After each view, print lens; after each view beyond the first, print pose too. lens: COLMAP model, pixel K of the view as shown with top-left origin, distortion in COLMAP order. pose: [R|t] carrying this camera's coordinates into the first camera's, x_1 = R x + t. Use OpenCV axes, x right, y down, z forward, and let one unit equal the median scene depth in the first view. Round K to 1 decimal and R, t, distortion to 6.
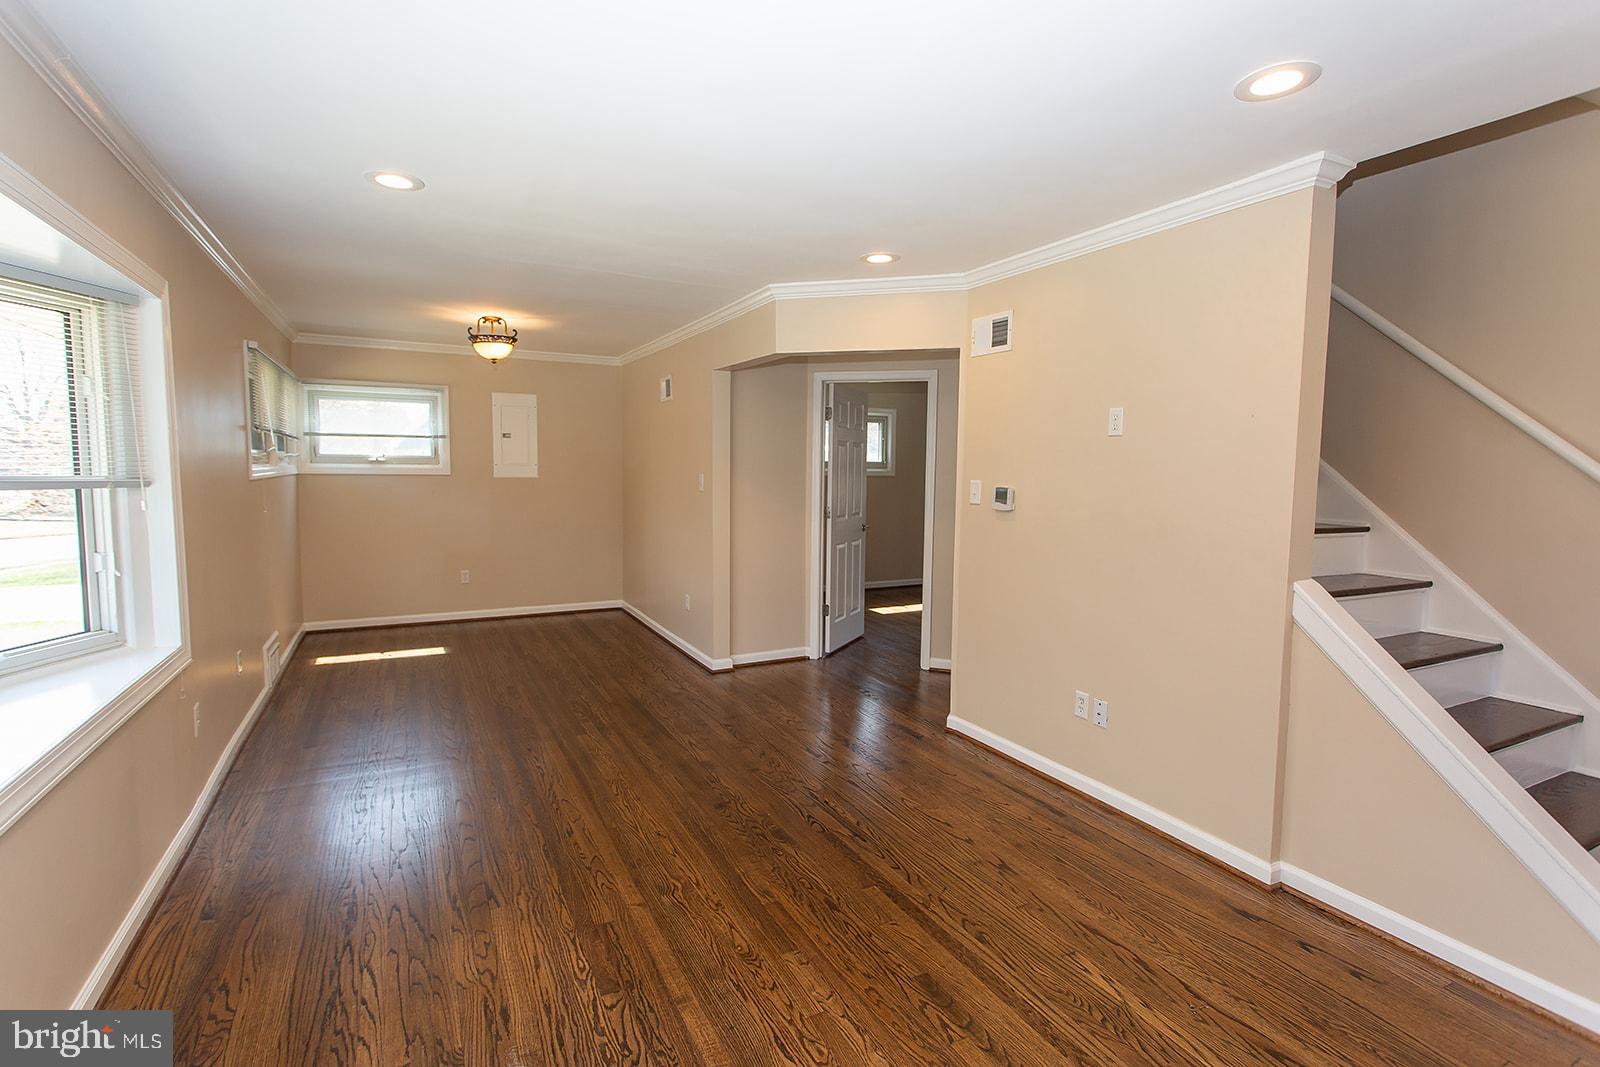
lens RADIAL K [[759.7, 0, 793.9], [0, 759.7, 528.0], [0, 0, 1]] dist [0.000752, 0.001769]
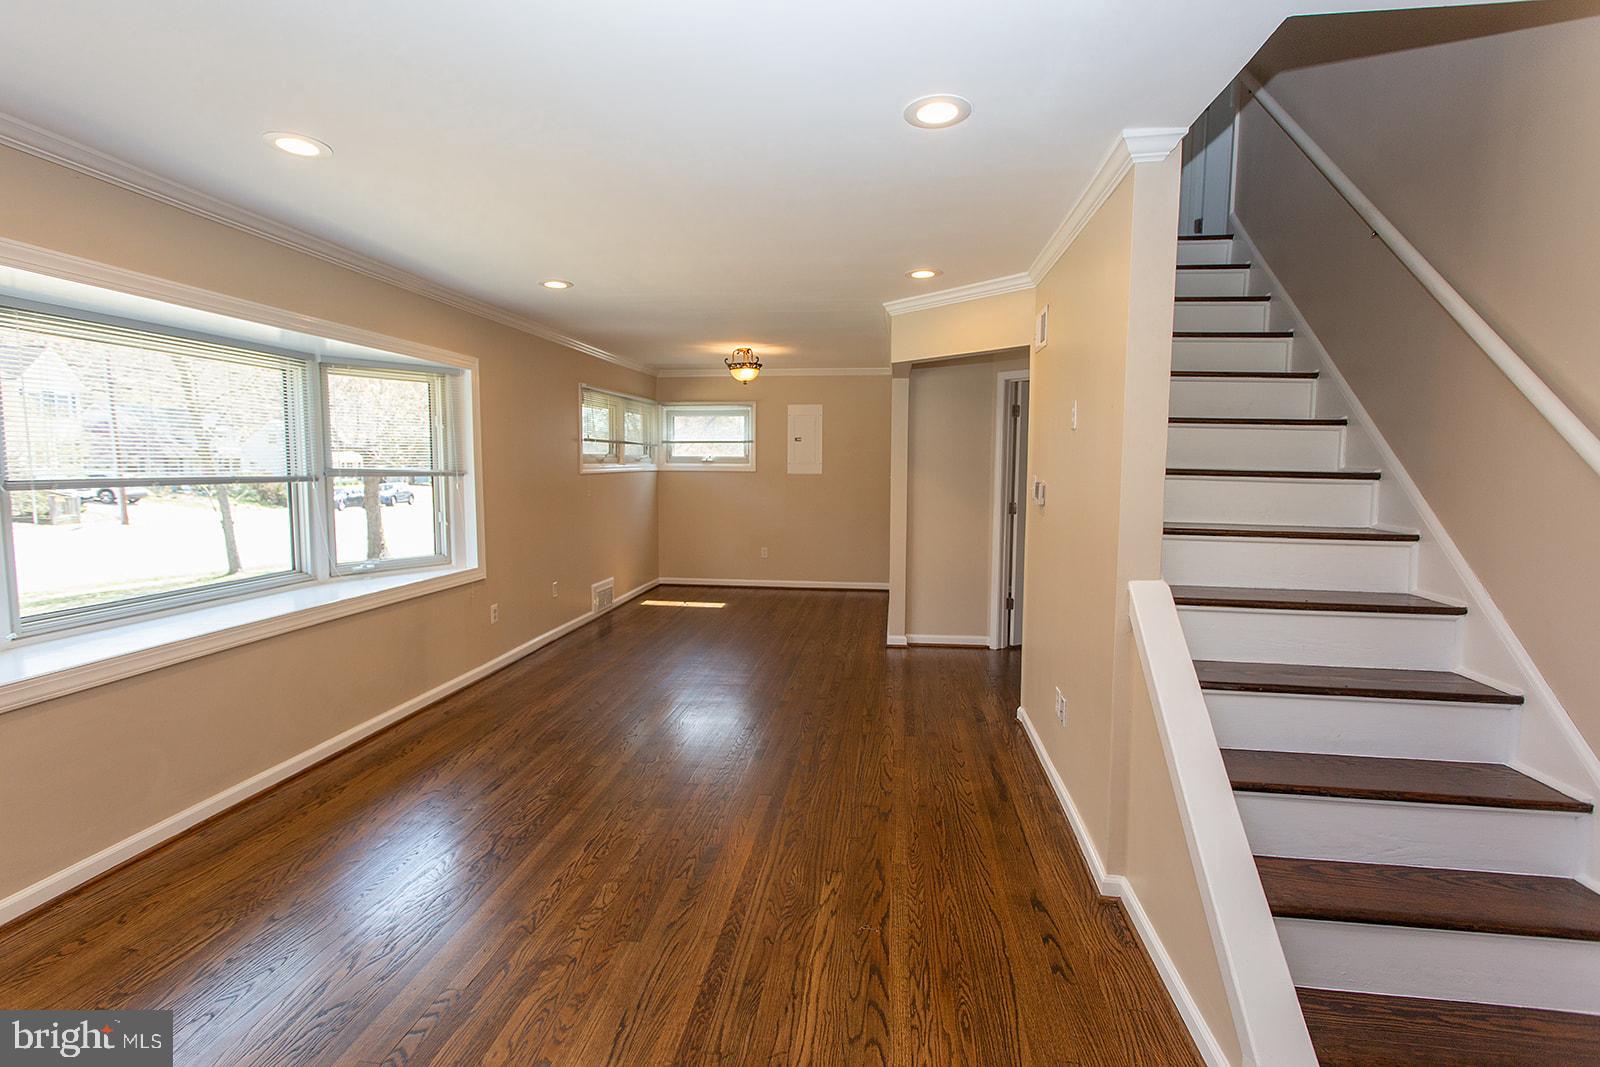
lens RADIAL K [[759.7, 0, 793.9], [0, 759.7, 528.0], [0, 0, 1]] dist [0.000752, 0.001769]
pose [[0.820729, 0.043255, -0.569678, 0.619310], [-0.042862, 0.998981, 0.014101, 0.006867], [0.569708, 0.012845, 0.821747, -0.012682]]
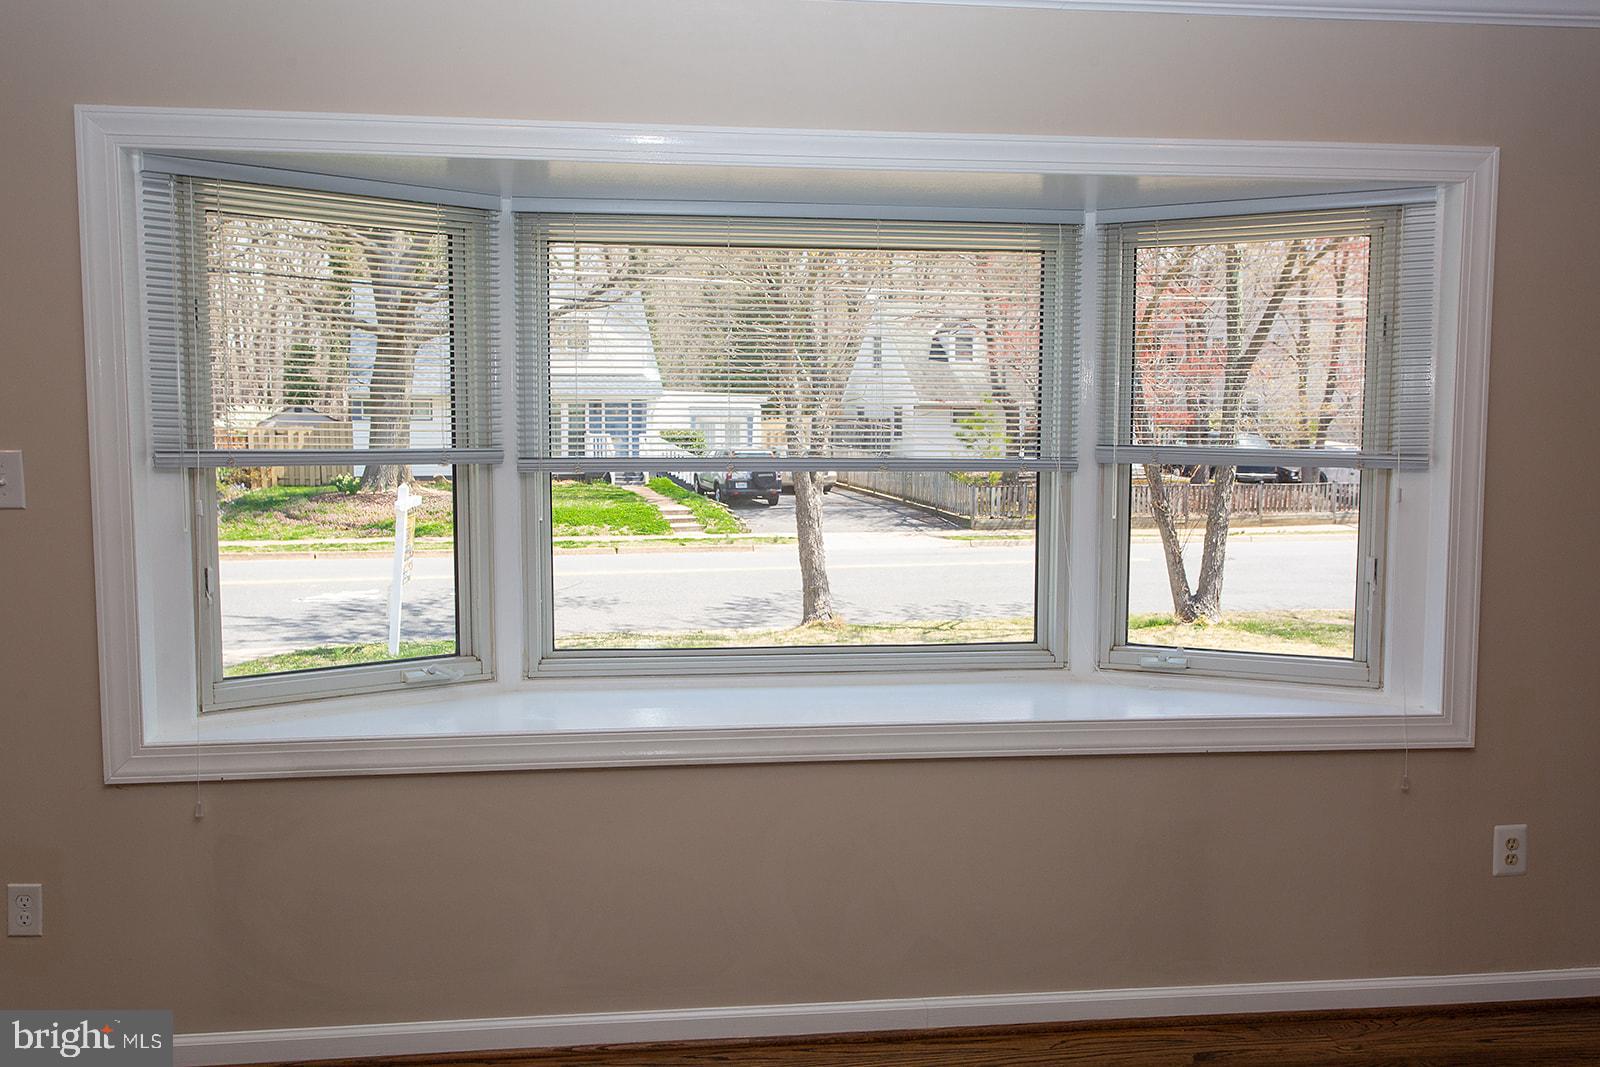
lens RADIAL K [[1252.3, 0, 806.7], [0, 1252.3, 516.8], [0, 0, 1]] dist [0.002980, 0.002119]
pose [[-0.363342, 0.064073, -0.929450, 0.300643], [-0.081063, 0.991675, 0.100052, -0.061140], [0.928122, 0.111697, -0.355124, 0.688311]]
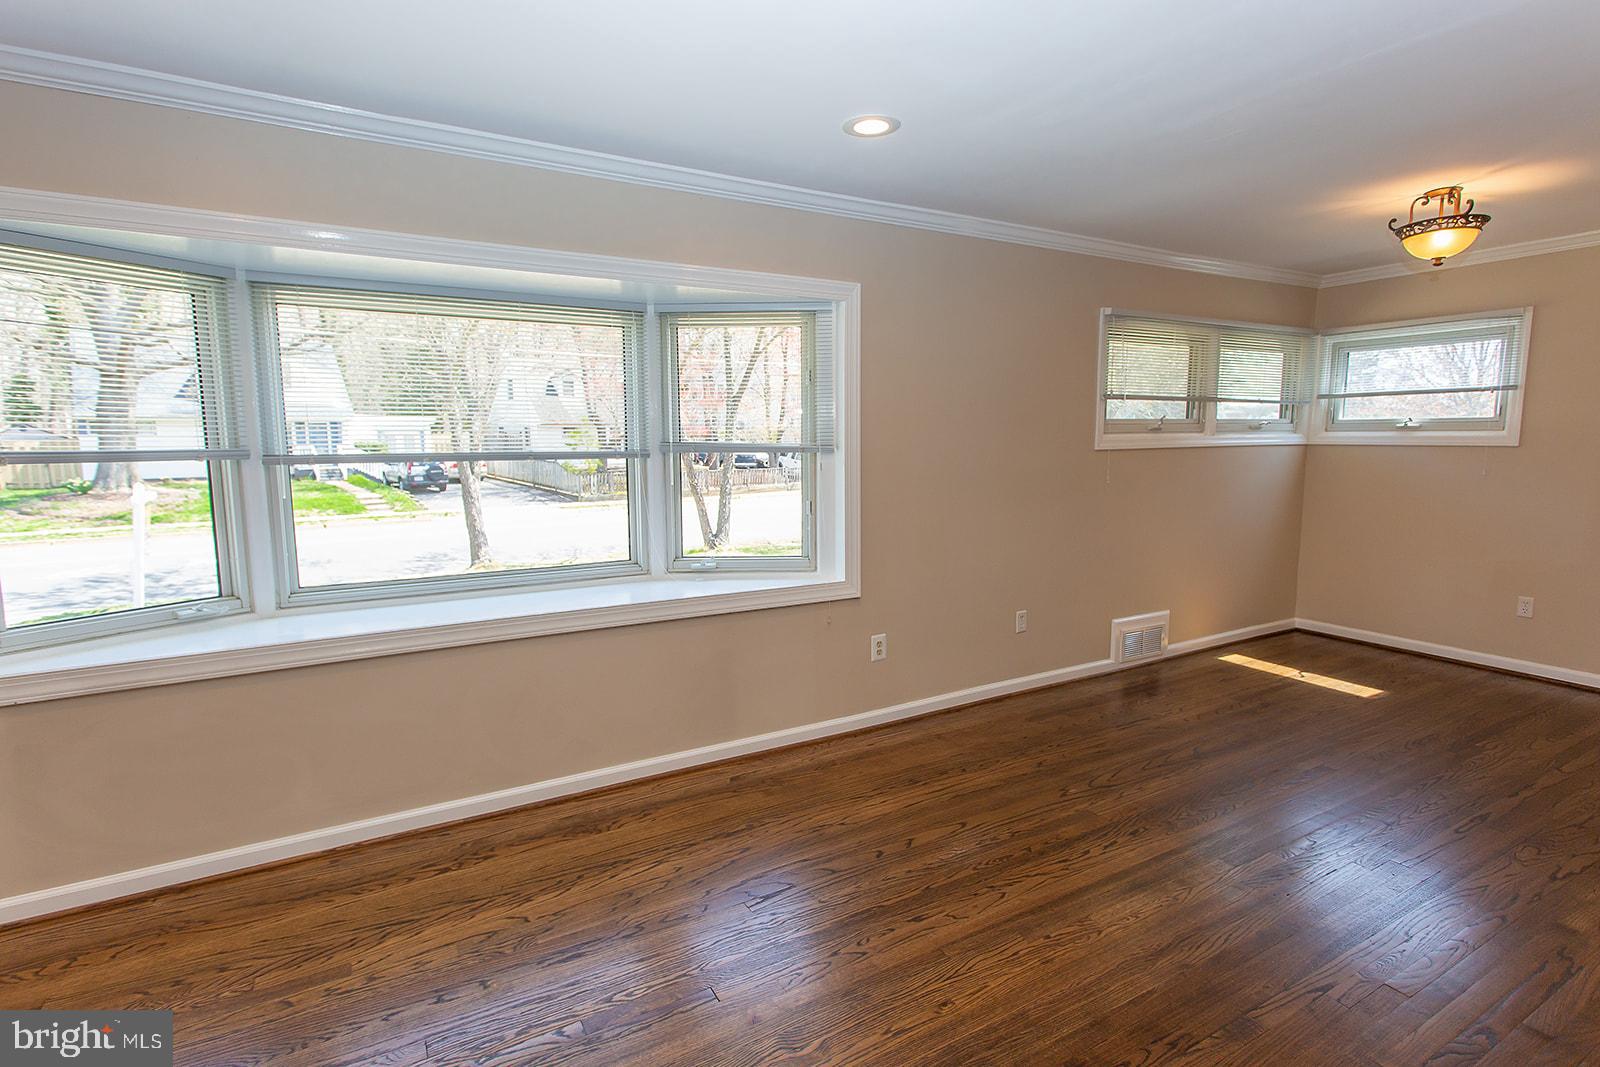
lens RADIAL K [[784.0, 0, 794.8], [0, 784.0, 527.3], [0, 0, 1]] dist [-0.001051, 0.004996]
pose [[0.039886, 0.106808, -0.993479, 0.363177], [-0.074517, 0.991820, 0.103638, -0.047550], [0.996422, 0.069898, 0.047519, 0.682842]]
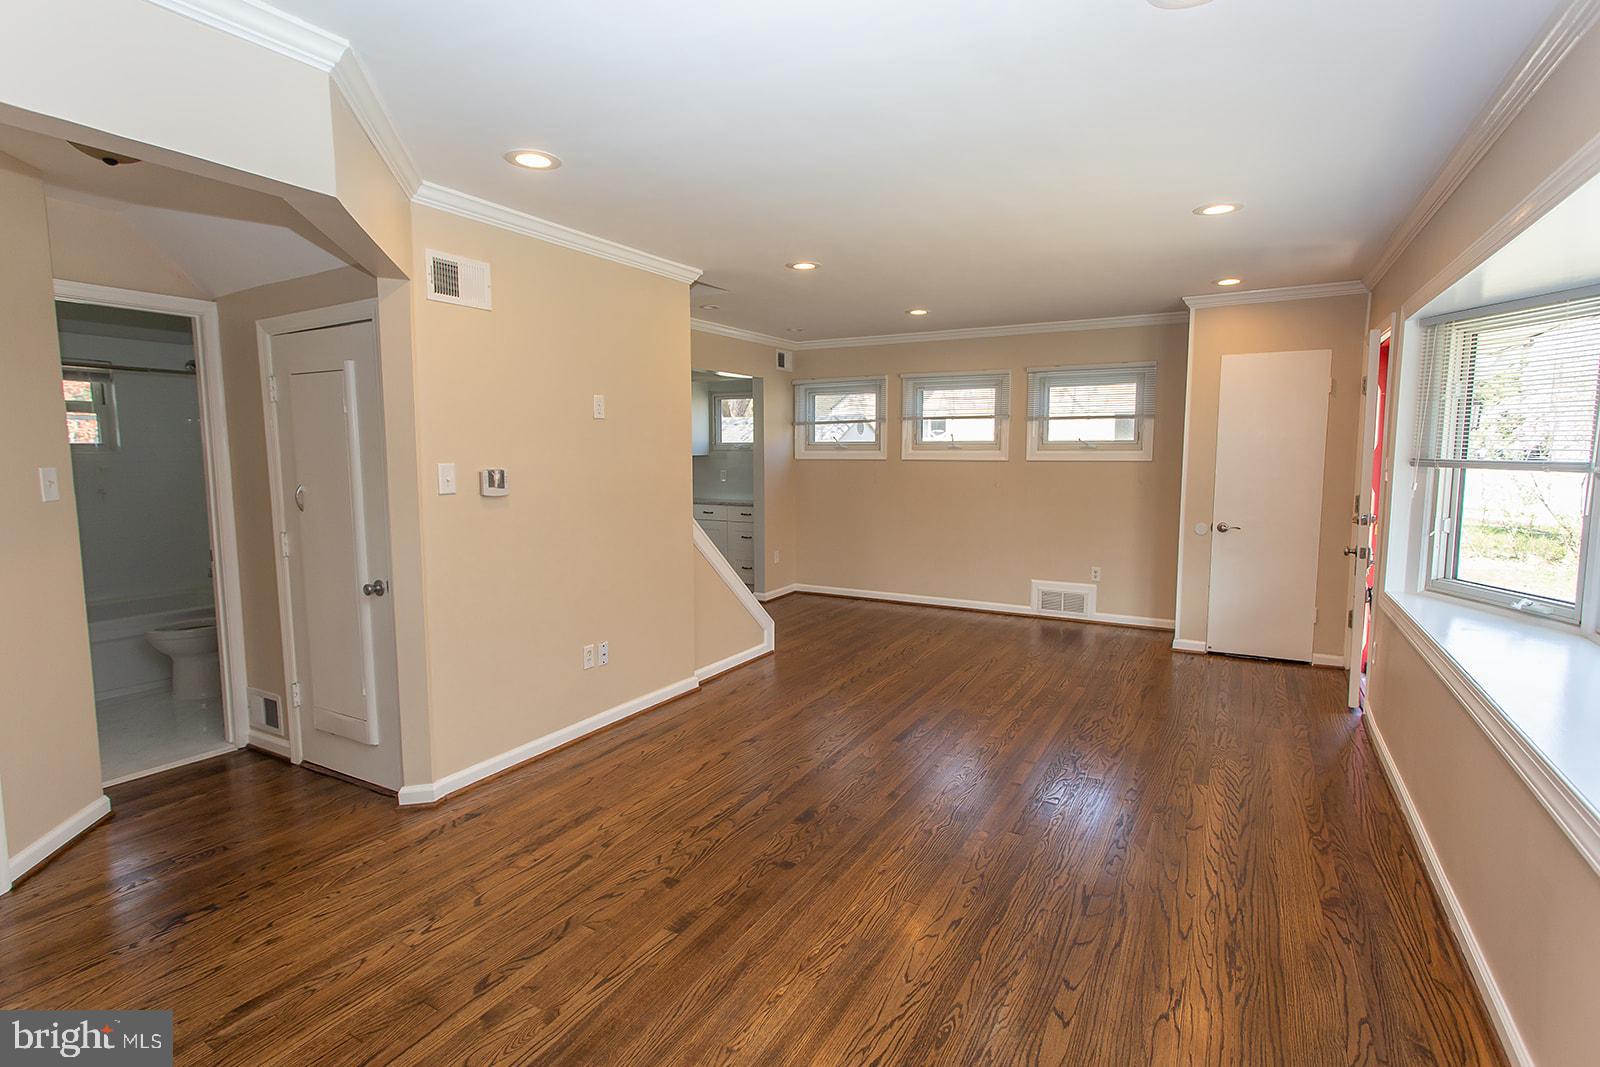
lens RADIAL K [[770.9, 0, 800.0], [0, 770.9, 533.5], [0, 0, 1]] dist [0.002325, 0.000762]
pose [[-0.543974, -0.103571, 0.832686, -0.691206], [0.063662, 0.984399, 0.164030, -0.110177], [-0.836684, 0.142239, -0.528894, 1.253918]]
